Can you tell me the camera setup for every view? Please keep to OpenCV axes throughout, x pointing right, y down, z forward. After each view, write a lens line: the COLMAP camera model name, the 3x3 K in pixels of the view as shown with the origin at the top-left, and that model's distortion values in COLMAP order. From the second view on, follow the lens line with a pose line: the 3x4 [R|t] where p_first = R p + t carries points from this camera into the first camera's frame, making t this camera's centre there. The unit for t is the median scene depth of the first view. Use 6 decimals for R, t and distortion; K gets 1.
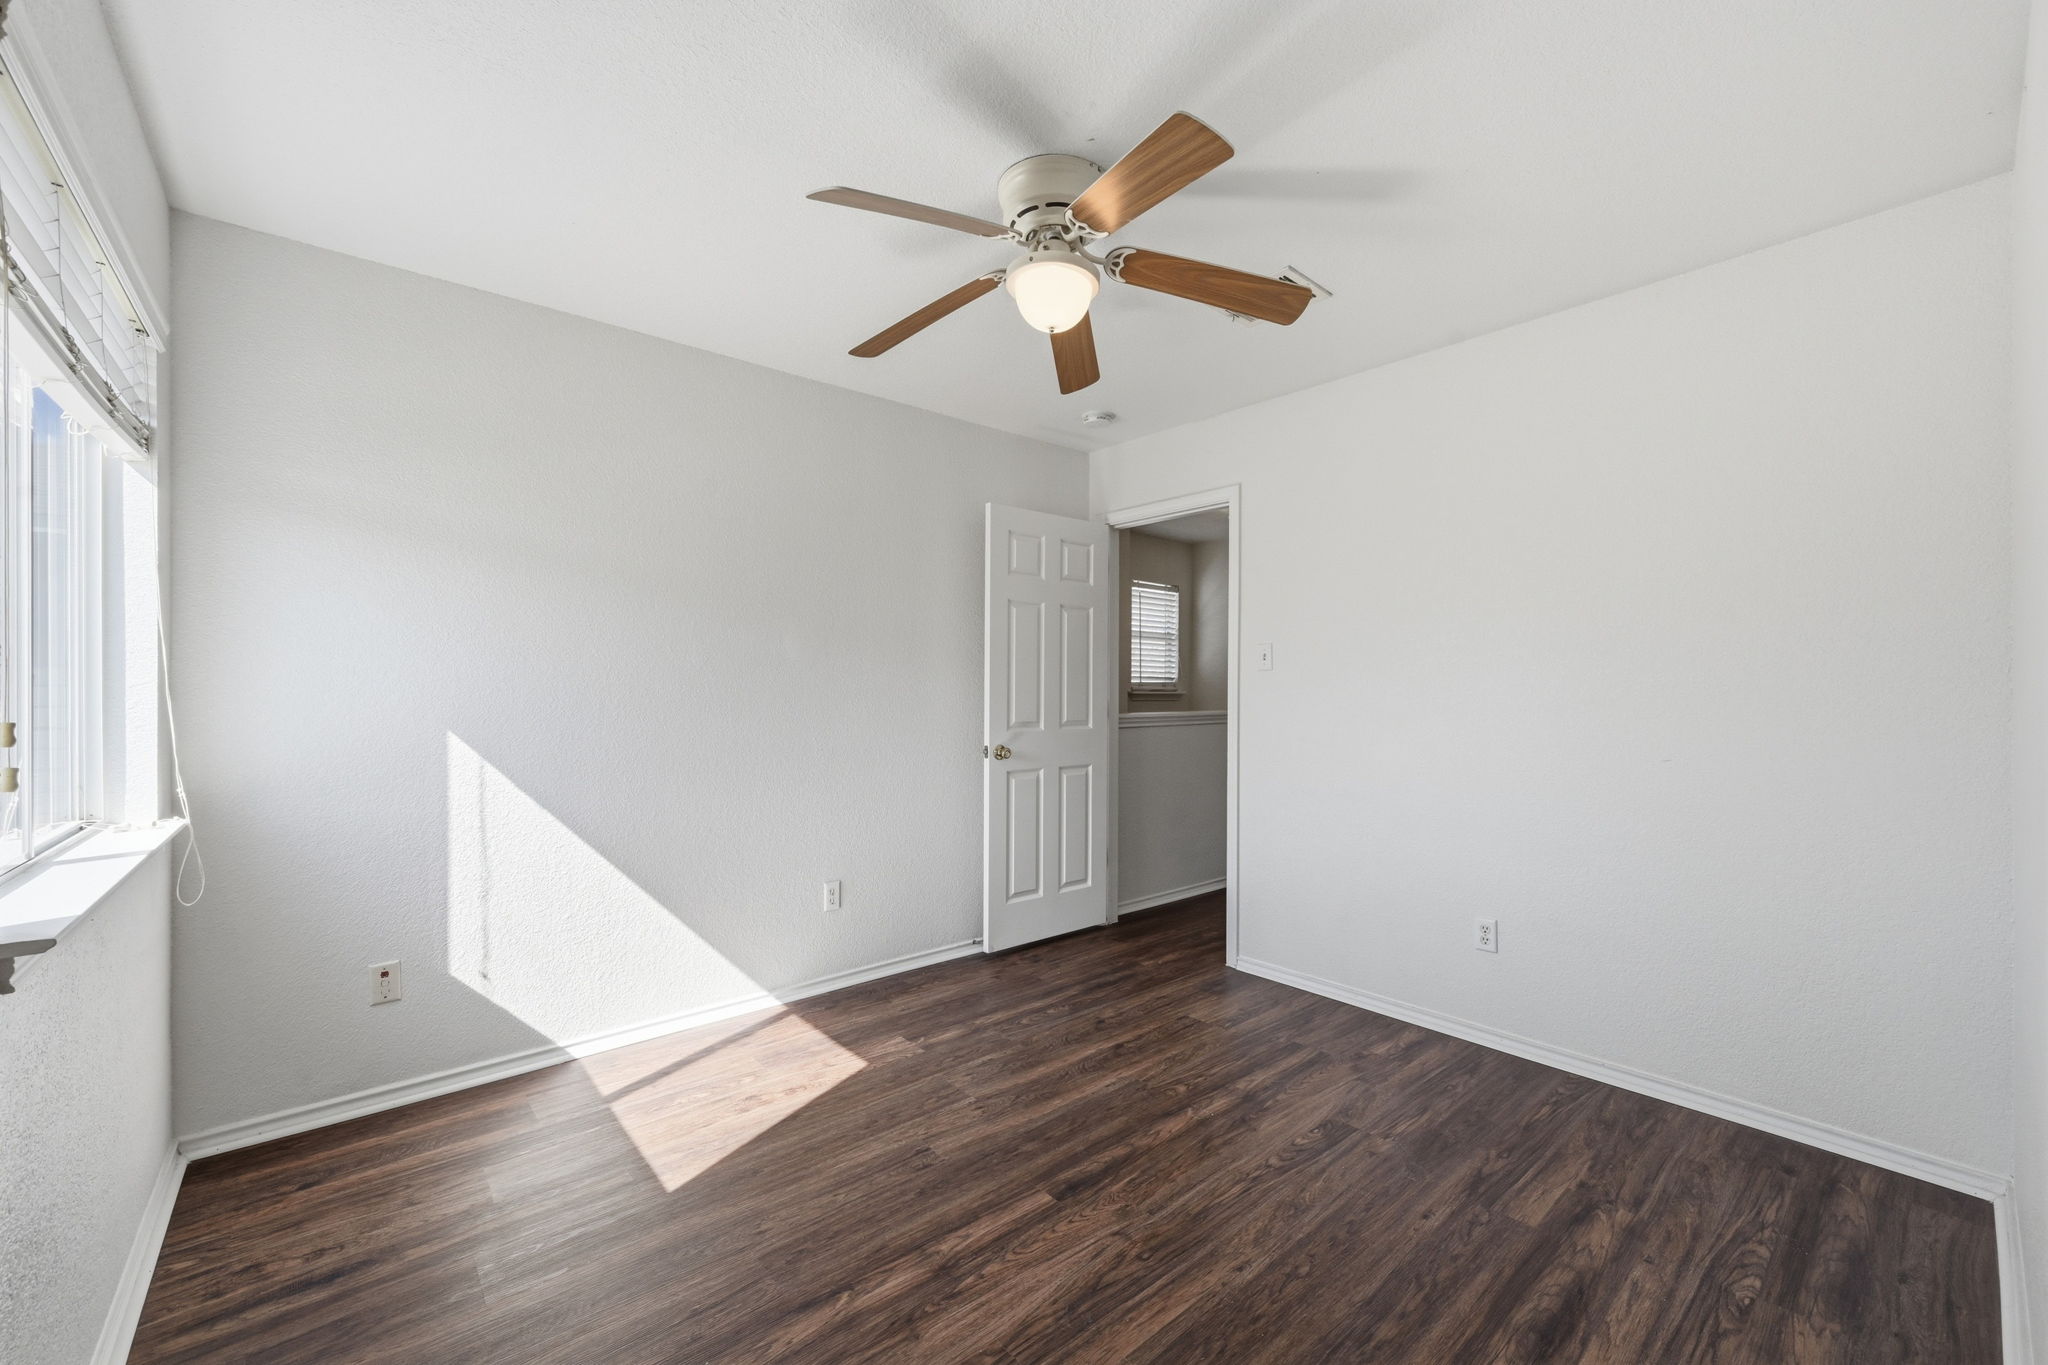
lens RADIAL K [[818.5, 0, 1019.4], [0, 818.5, 692.0], [0, 0, 1]] dist [-0.001960, -0.000208]
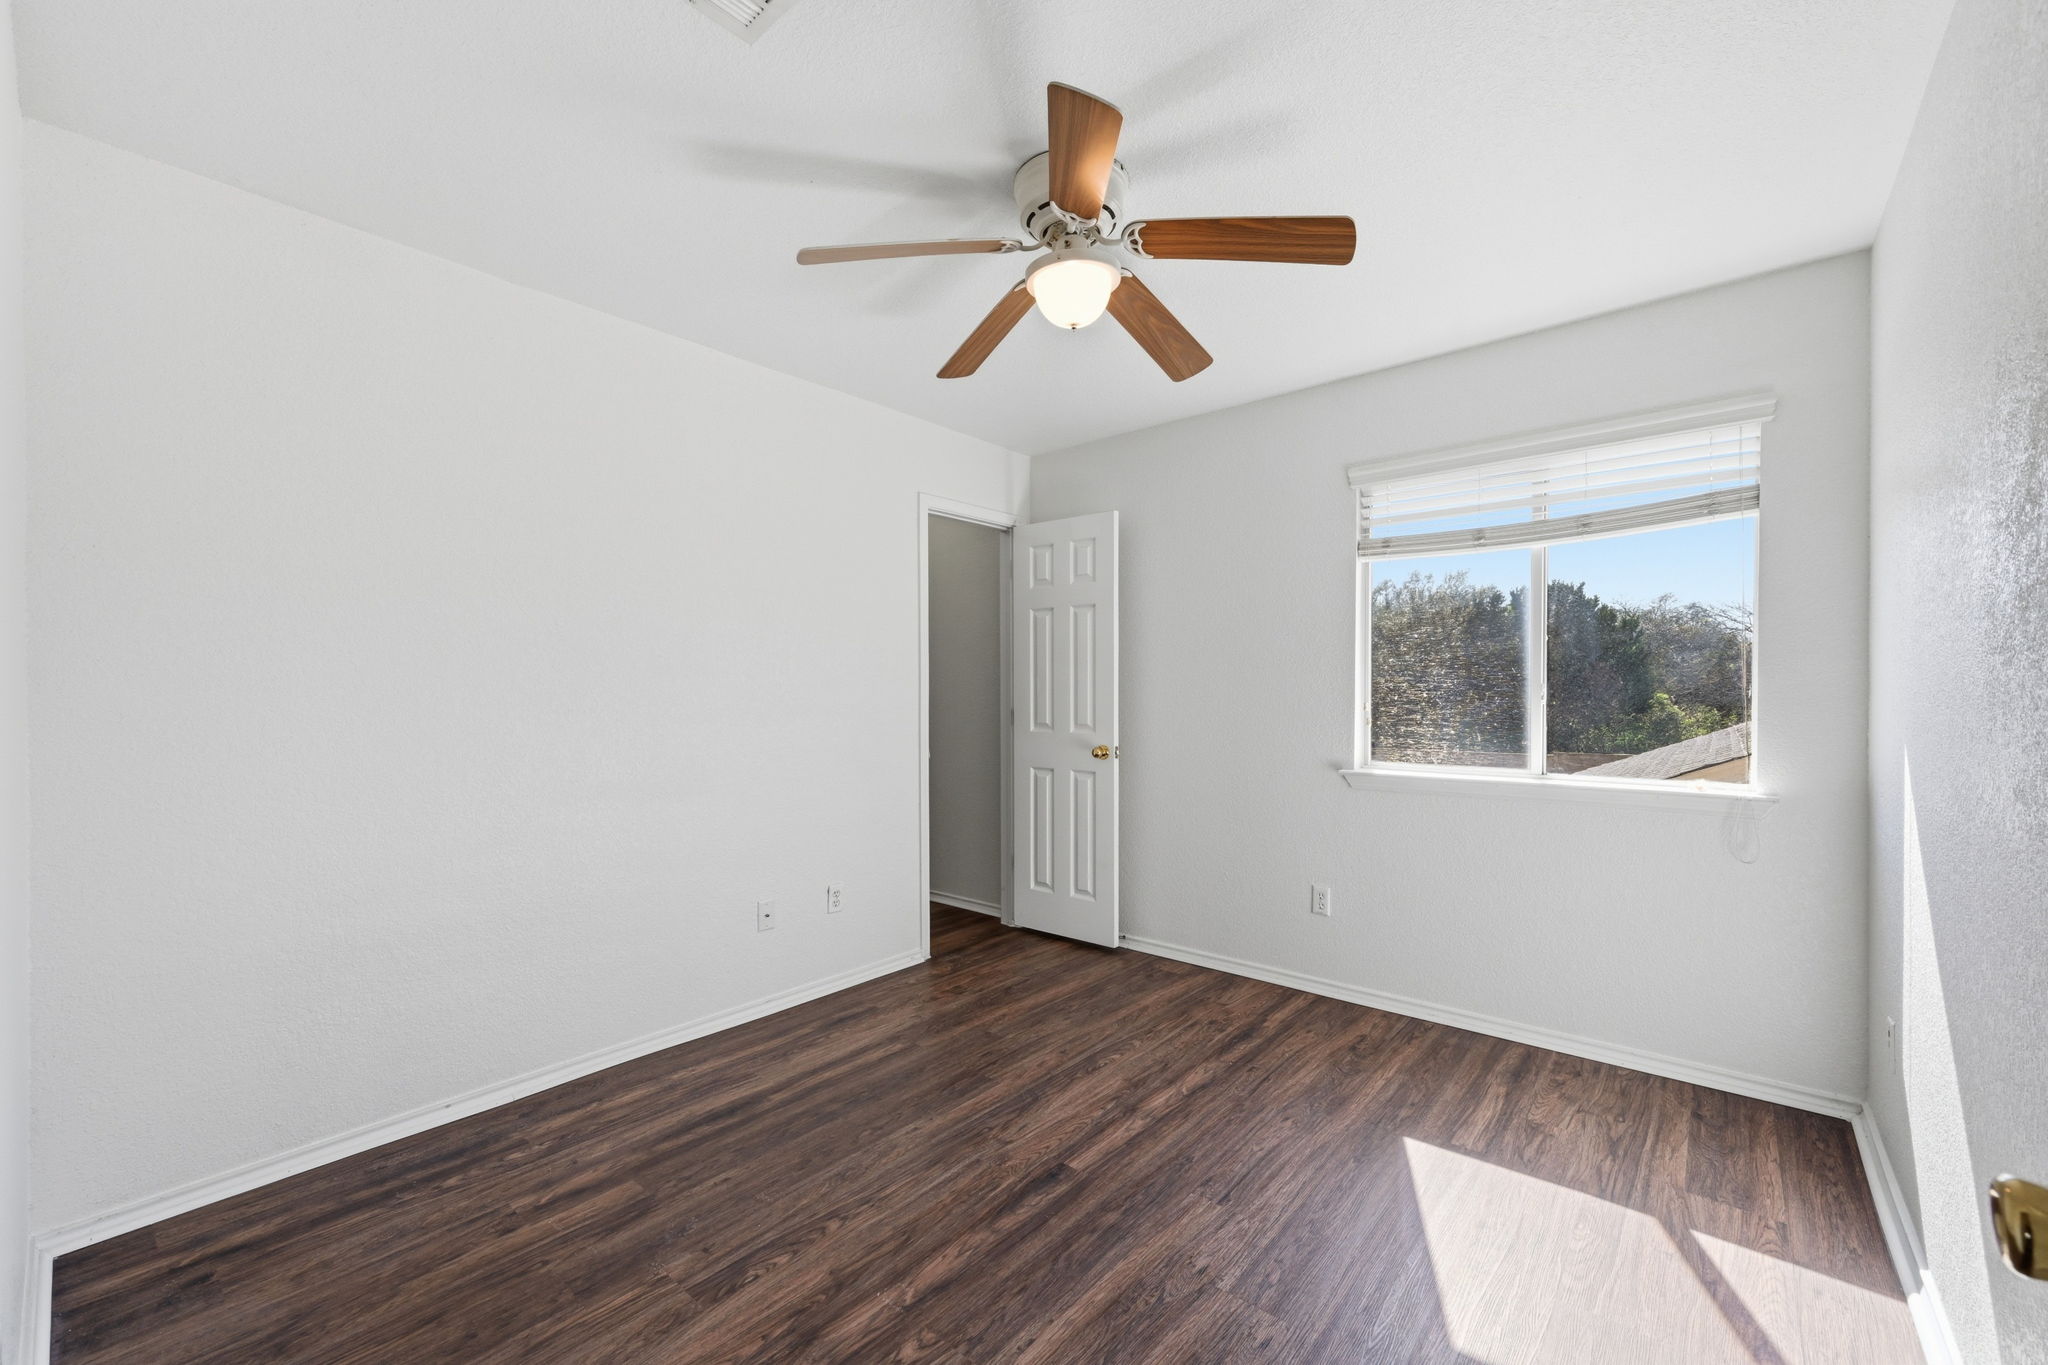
lens RADIAL K [[818.5, 0, 1028.2], [0, 818.5, 692.2], [0, 0, 1]] dist [-0.001960, -0.000208]
pose [[-0.987100, 0.001862, -0.160094, 0.261127], [0.002684, 0.999984, -0.004919, 0.002889], [0.160082, -0.005286, -0.987090, 2.036192]]
